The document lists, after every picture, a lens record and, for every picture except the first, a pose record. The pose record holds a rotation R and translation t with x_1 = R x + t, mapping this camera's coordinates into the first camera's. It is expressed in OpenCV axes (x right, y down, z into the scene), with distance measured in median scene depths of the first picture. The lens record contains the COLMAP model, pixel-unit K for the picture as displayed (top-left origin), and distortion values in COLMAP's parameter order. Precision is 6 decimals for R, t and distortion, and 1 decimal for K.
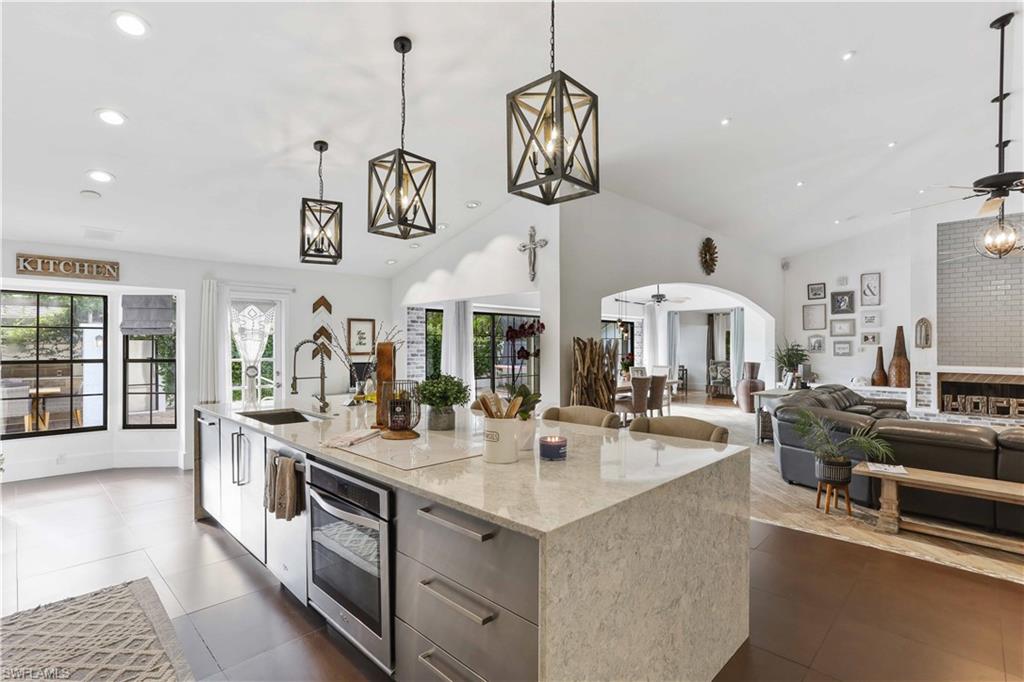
lens RADIAL K [[492.0, 0, 506.7], [0, 492.0, 343.2], [0, 0, 1]] dist [-0.037593, 0.021713]
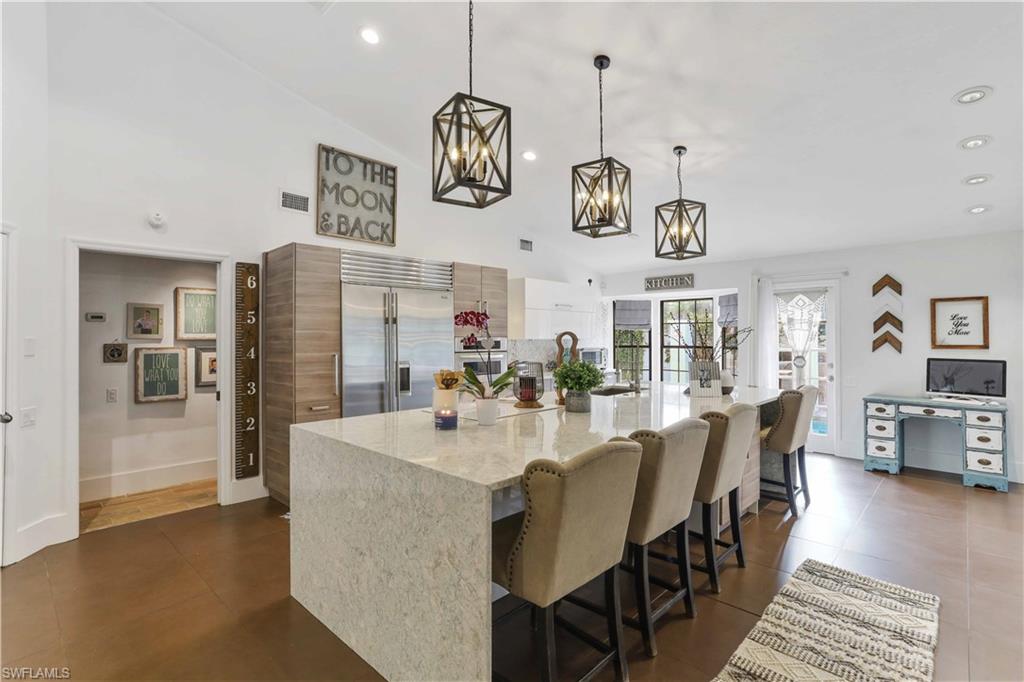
lens RADIAL K [[492.0, 0, 509.3], [0, 492.0, 331.0], [0, 0, 1]] dist [-0.037593, 0.021713]
pose [[0.020506, -0.012270, -0.999714, 0.358075], [0.005667, 0.999910, -0.012156, 0.003336], [0.999774, -0.005417, 0.020574, 0.311868]]
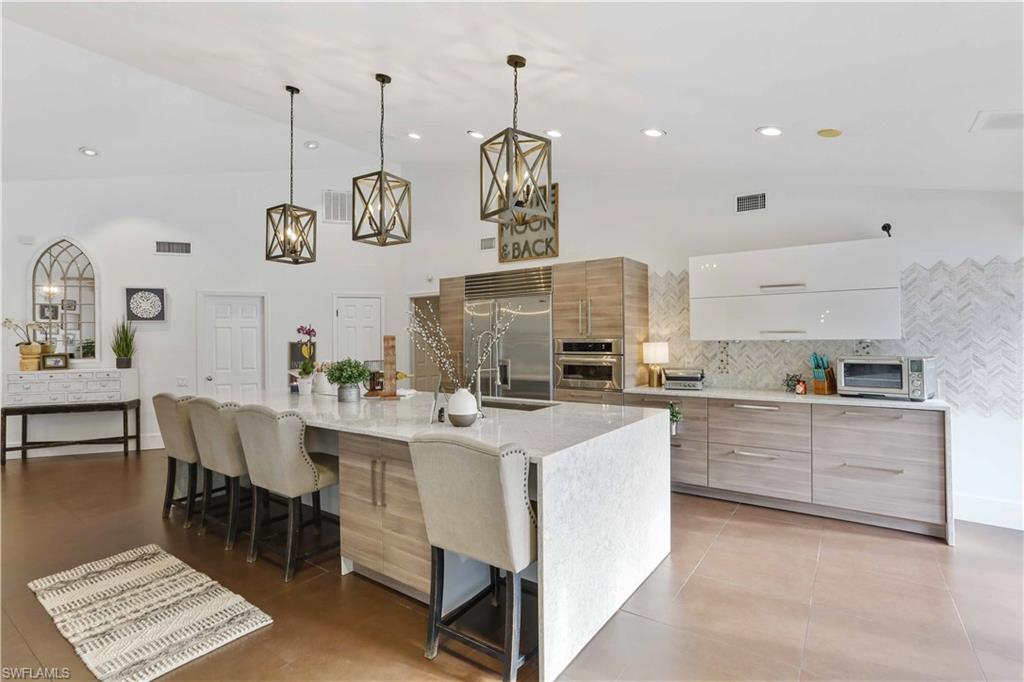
lens RADIAL K [[490.1, 0, 513.4], [0, 490.1, 341.4], [0, 0, 1]] dist [-0.001981, 0.002278]
pose [[-0.985876, 0.008940, -0.167240, -0.130843], [0.008910, 0.999960, 0.000934, 0.005813], [0.167241, -0.000569, -0.985916, 0.895142]]
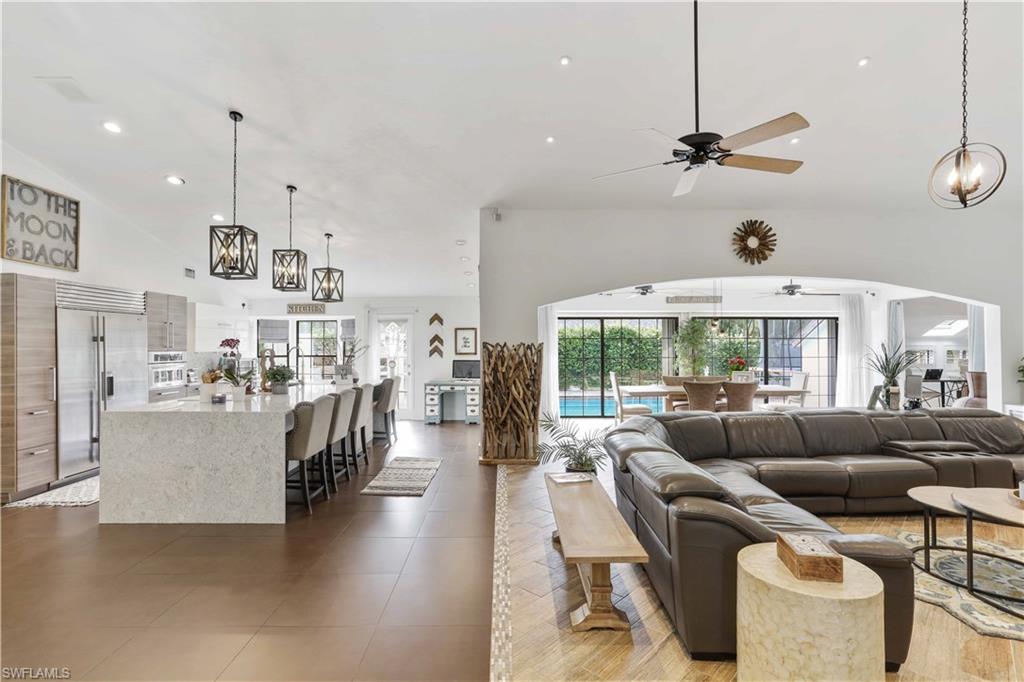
lens RADIAL K [[492.0, 0, 507.4], [0, 492.0, 339.6], [0, 0, 1]] dist [-0.037593, 0.021713]
pose [[0.710011, -0.009766, -0.704123, 0.688303], [0.006709, 0.999952, -0.007104, -0.006623], [0.704159, 0.000320, 0.710043, 0.104220]]
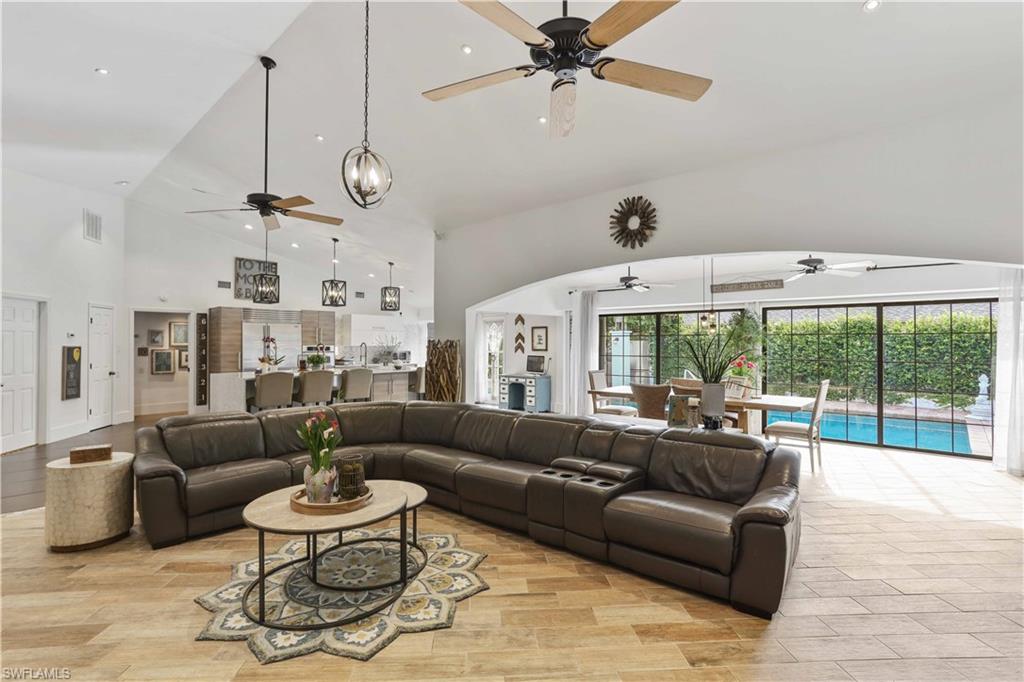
lens RADIAL K [[492.0, 0, 504.4], [0, 492.0, 333.5], [0, 0, 1]] dist [-0.037593, 0.021713]
pose [[0.042900, -0.020619, -0.998867, 1.106713], [0.003784, 0.999783, -0.020475, 0.001002], [0.999072, -0.002902, 0.042969, 0.763541]]
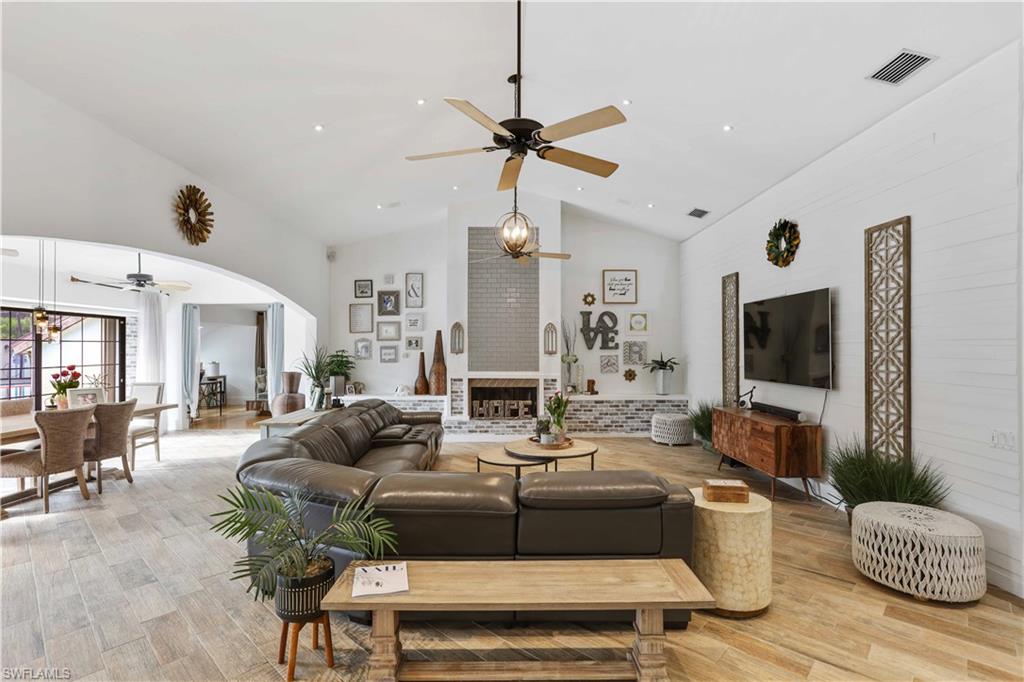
lens RADIAL K [[492.0, 0, 513.6], [0, 492.0, 343.2], [0, 0, 1]] dist [-0.037593, 0.021713]
pose [[0.693878, 0.004993, 0.720076, 0.240188], [-0.001285, 0.999983, -0.005696, -0.005565], [-0.720092, 0.003028, 0.693872, 0.246706]]
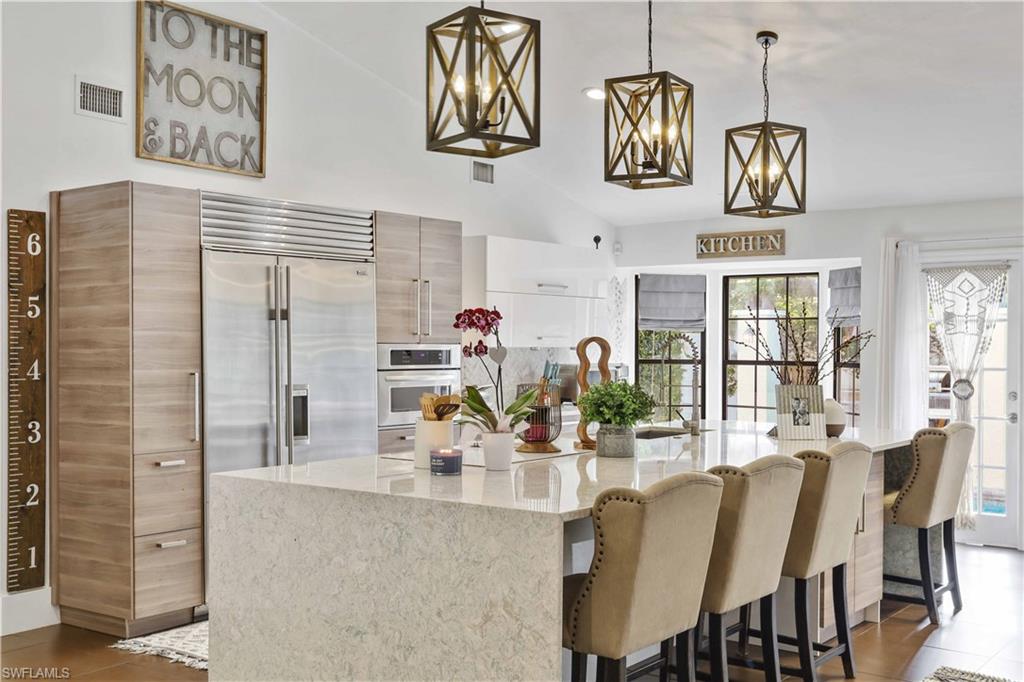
lens RADIAL K [[1138.8, 0, 508.3], [0, 1138.8, 347.4], [0, 0, 1]] dist [0.016625, 0.000000]
pose [[0.144799, 0.006327, -0.989441, 0.566092], [-0.000195, 0.999980, 0.006366, 0.000723], [0.989461, -0.000729, 0.144798, 0.226964]]
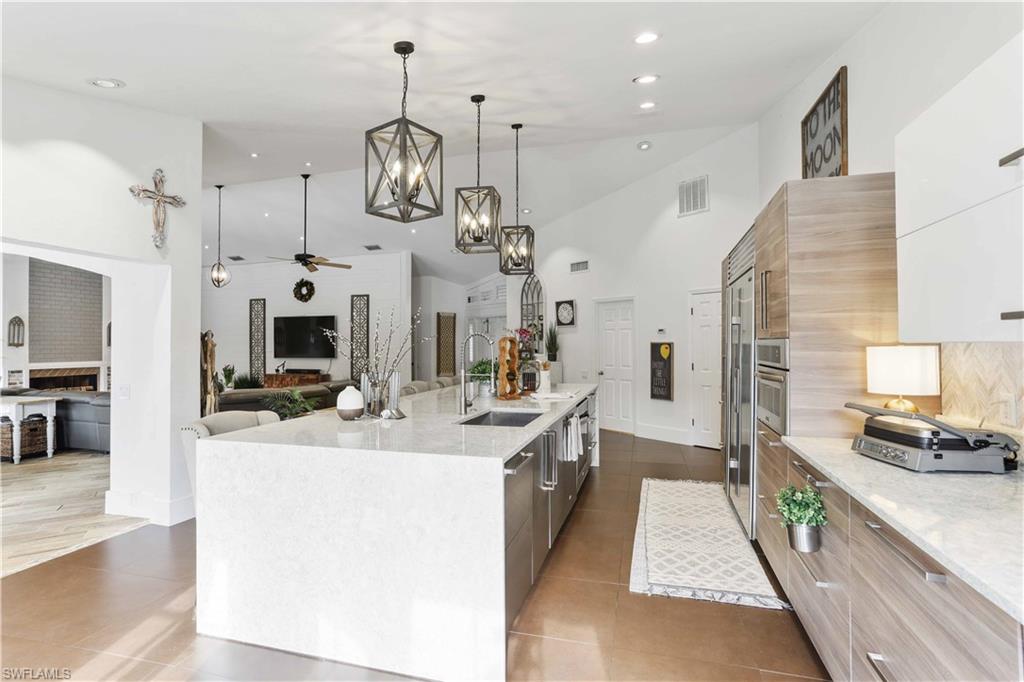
lens RADIAL K [[492.0, 0, 517.2], [0, 492.0, 340.7], [0, 0, 1]] dist [-0.037593, 0.021713]
pose [[-0.494066, 0.008583, 0.869382, -0.541170], [0.001765, 0.999959, -0.008869, 0.008957], [-0.869423, -0.002847, -0.494061, 0.609422]]
